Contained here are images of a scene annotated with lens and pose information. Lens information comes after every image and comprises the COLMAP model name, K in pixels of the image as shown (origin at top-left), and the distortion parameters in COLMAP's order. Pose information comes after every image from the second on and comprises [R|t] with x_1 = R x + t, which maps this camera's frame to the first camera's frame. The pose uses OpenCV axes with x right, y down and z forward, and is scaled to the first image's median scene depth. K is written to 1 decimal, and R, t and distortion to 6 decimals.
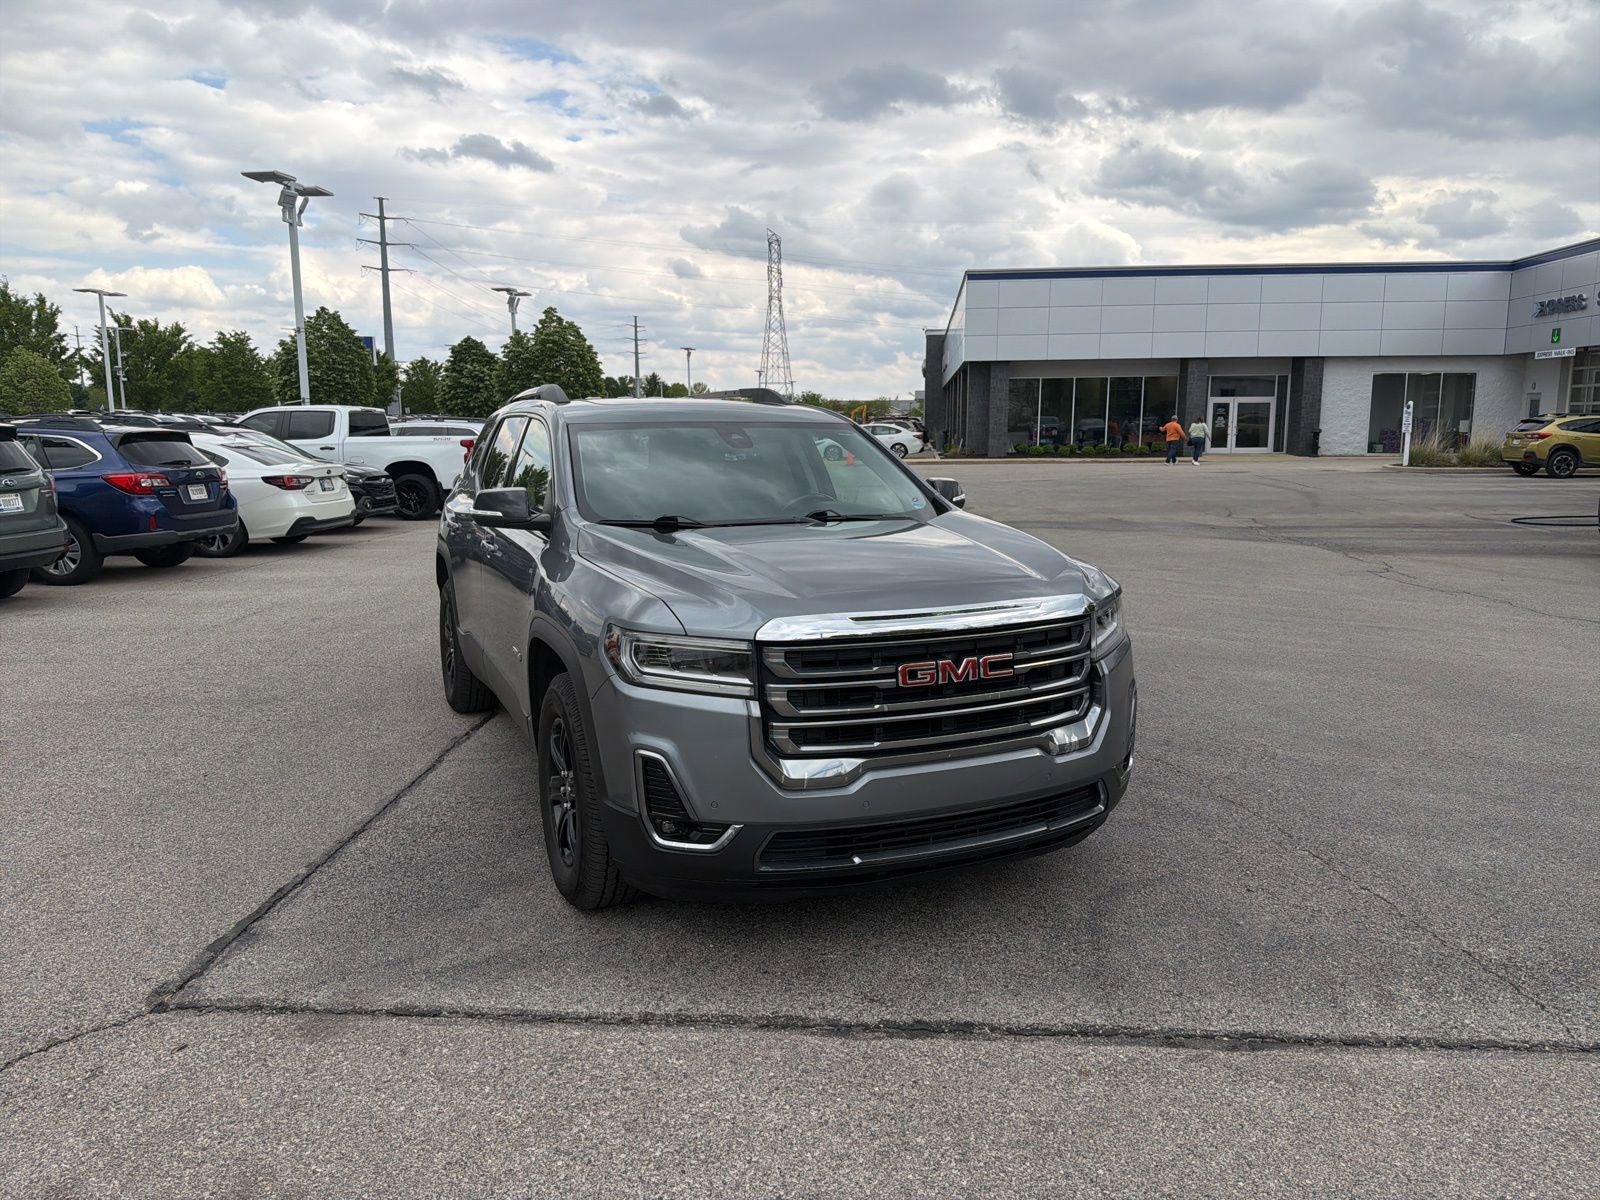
lens RADIAL K [[1124.0, 0, 807.4], [0, 1124.0, 604.0], [0, 0, 1]] dist [0.032146, -0.042029]
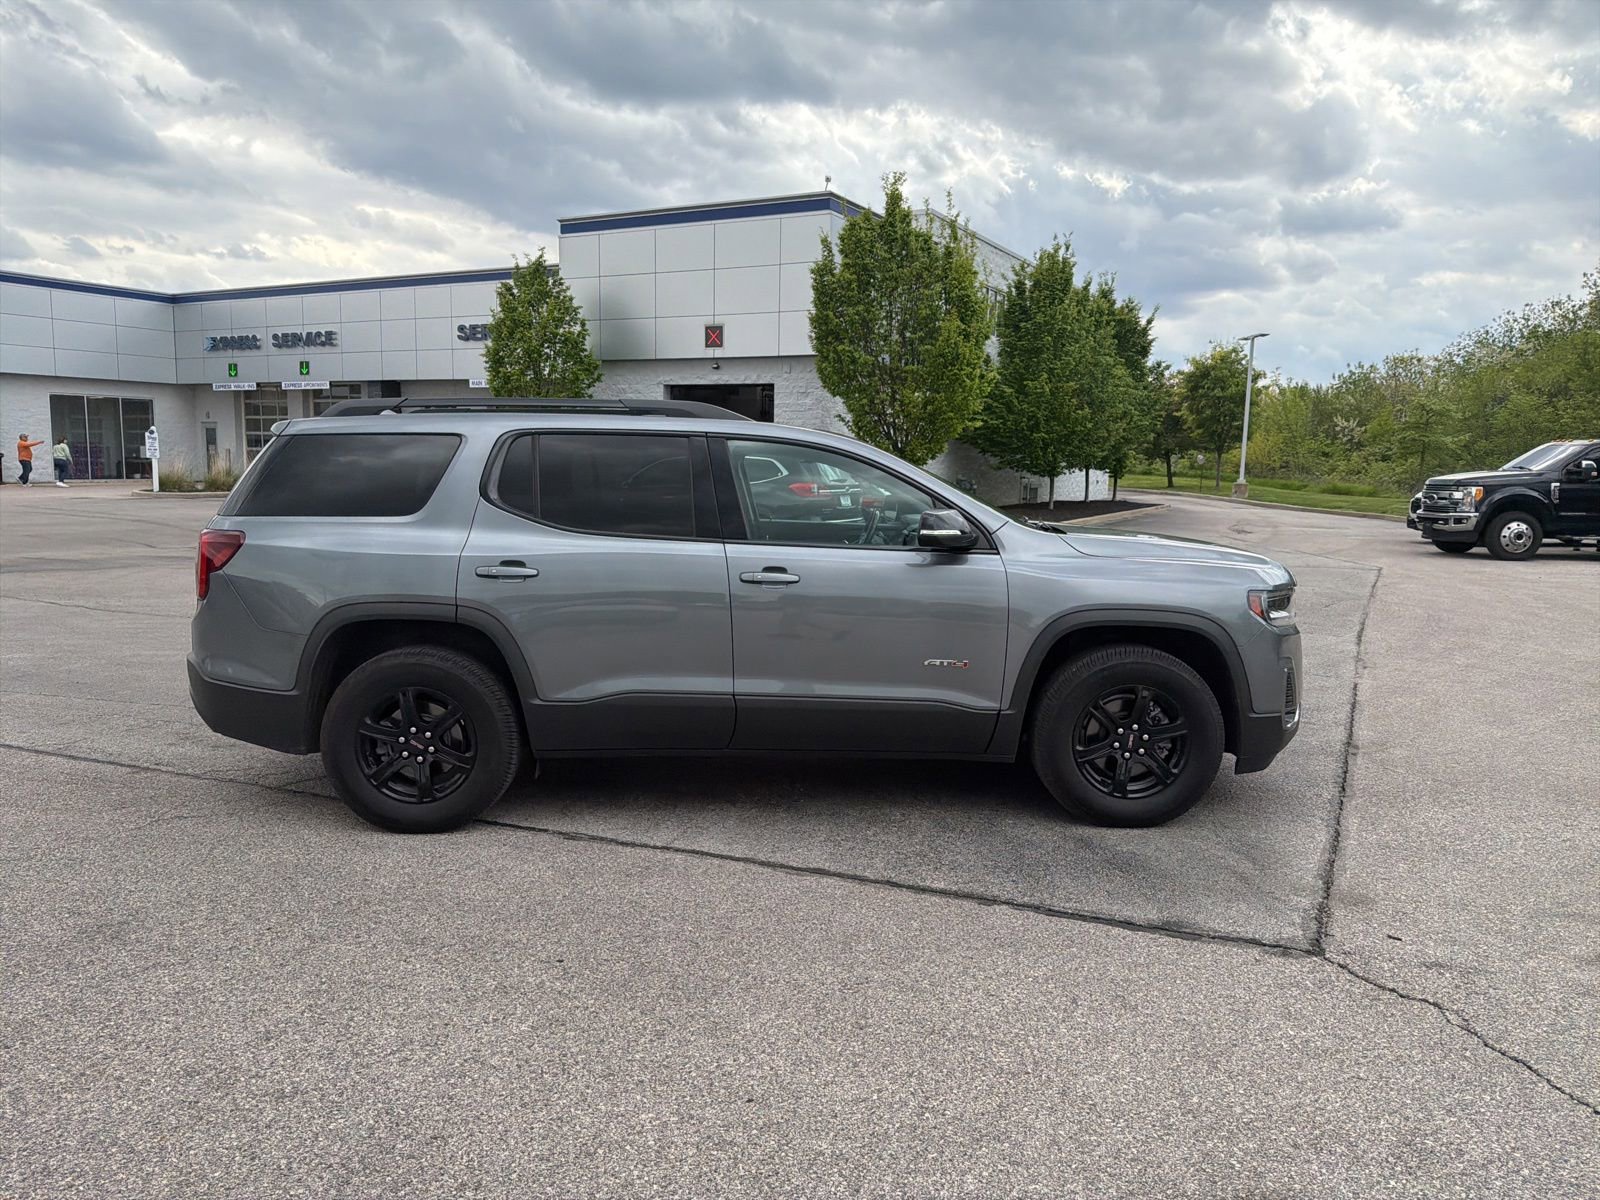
lens RADIAL K [[1124.0, 0, 811.4], [0, 1124.0, 616.1], [0, 0, 1]] dist [0.032146, -0.042029]
pose [[0.385723, -0.117811, 0.915062, -0.230779], [0.128953, 0.988962, 0.072968, -0.017142], [-0.913558, 0.089855, 0.396658, 0.126681]]
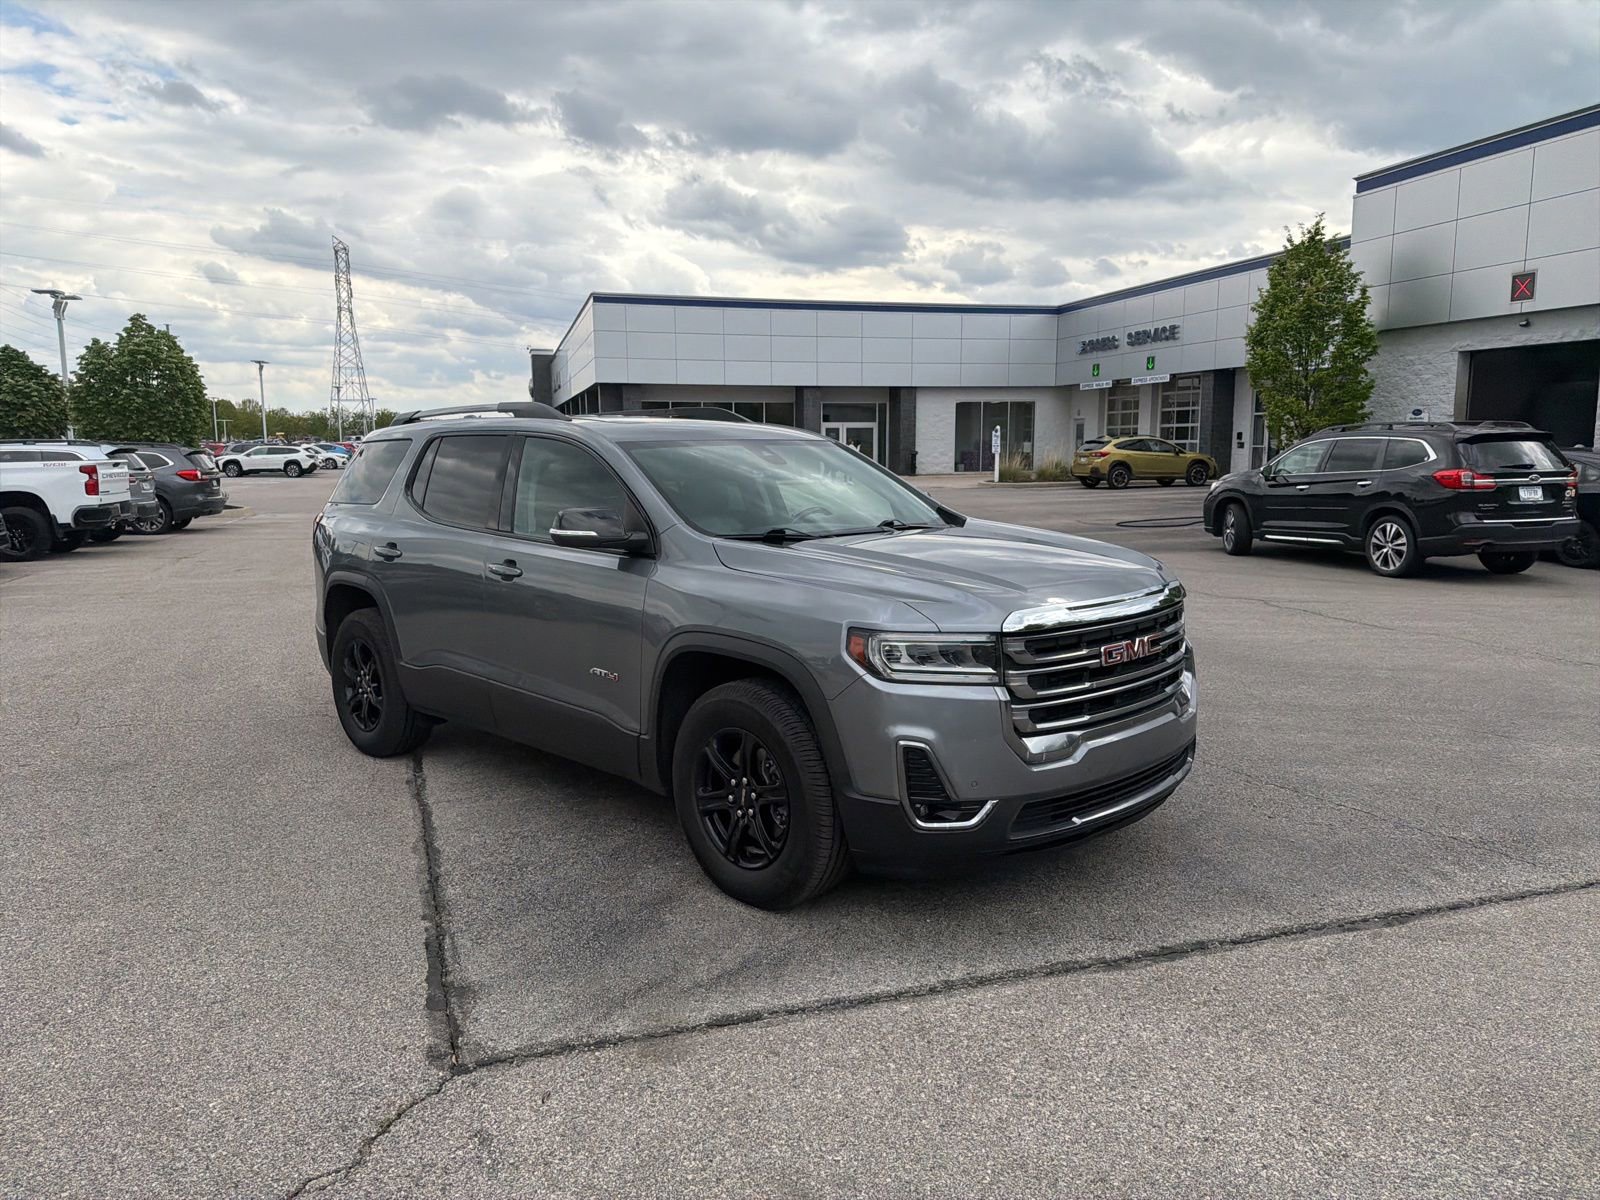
lens RADIAL K [[1124.0, 0, 809.8], [0, 1124.0, 608.9], [0, 0, 1]] dist [0.032146, -0.042029]
pose [[0.934537, -0.055135, 0.351570, -0.078659], [0.060615, 0.998151, -0.004589, 0.000344], [-0.350667, 0.025599, 0.936150, 0.002899]]
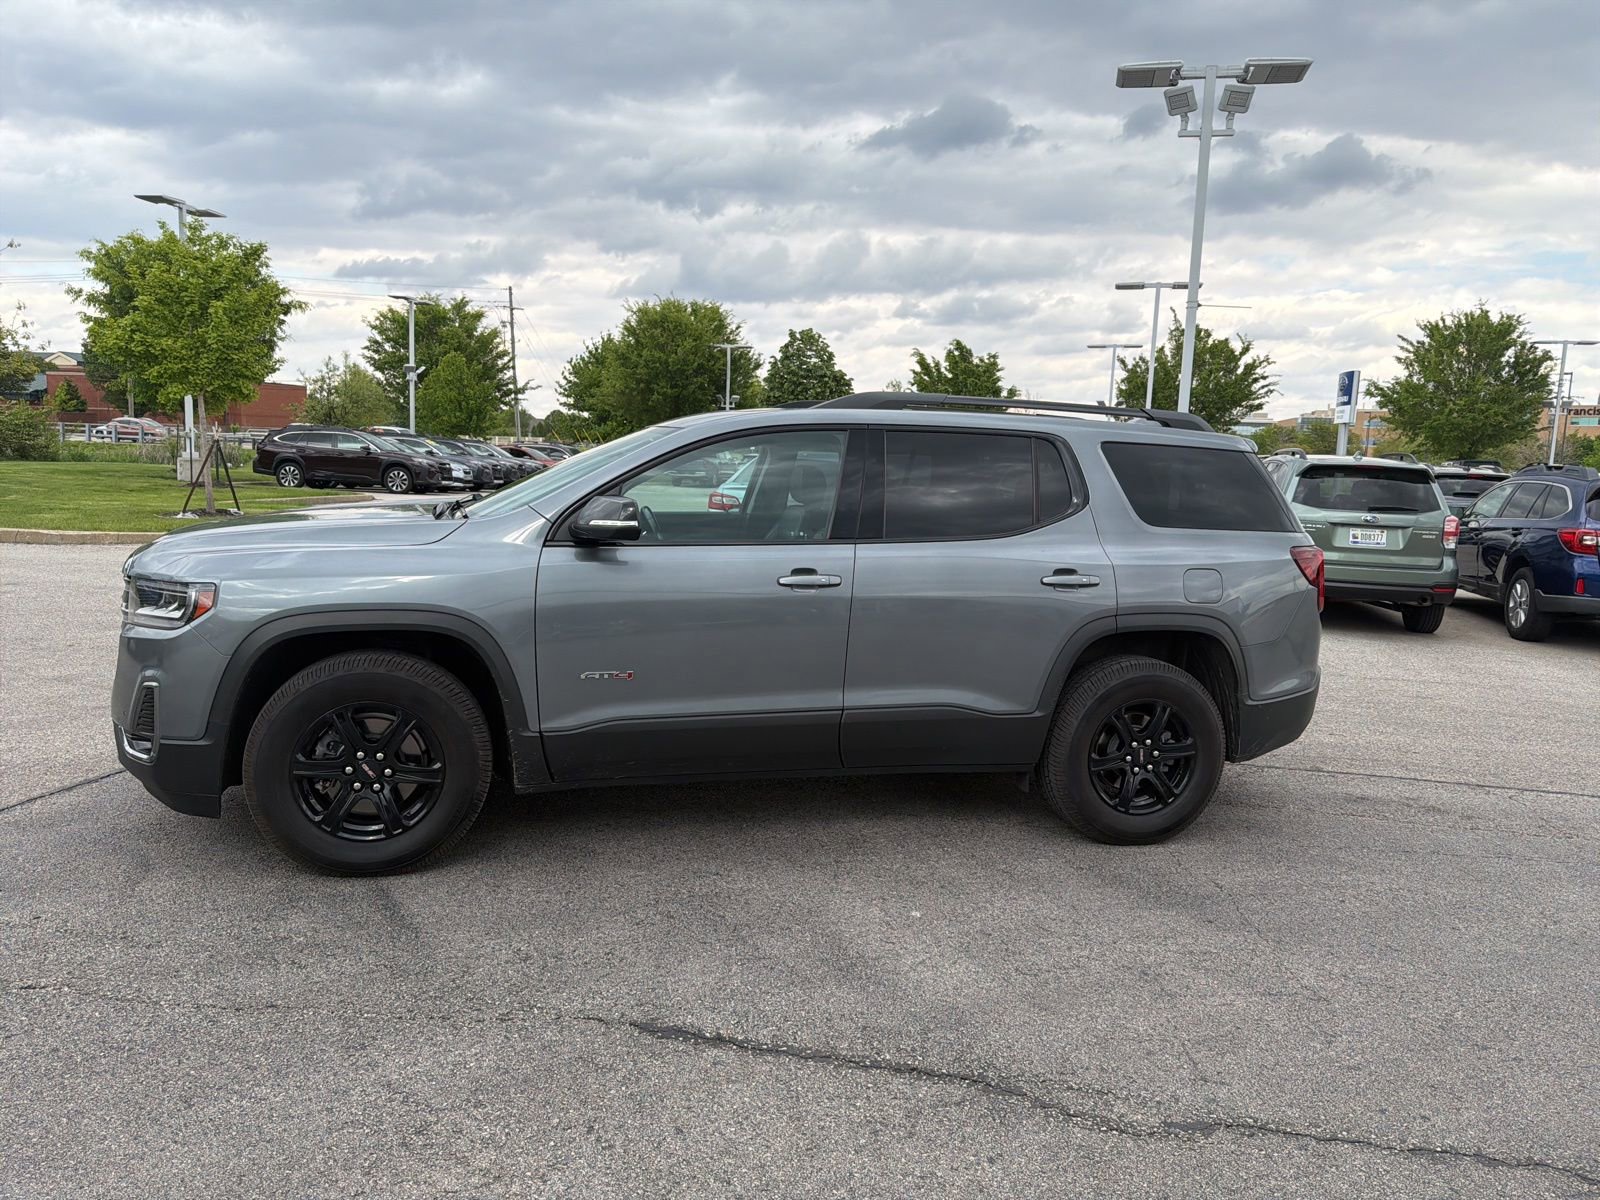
lens RADIAL K [[1124.0, 0, 804.8], [0, 1124.0, 609.0], [0, 0, 1]] dist [0.032146, -0.042029]
pose [[-0.163816, 0.135849, -0.977092, 0.180210], [-0.196543, 0.966121, 0.167275, -0.040769], [0.966714, 0.219443, -0.131566, 0.262357]]
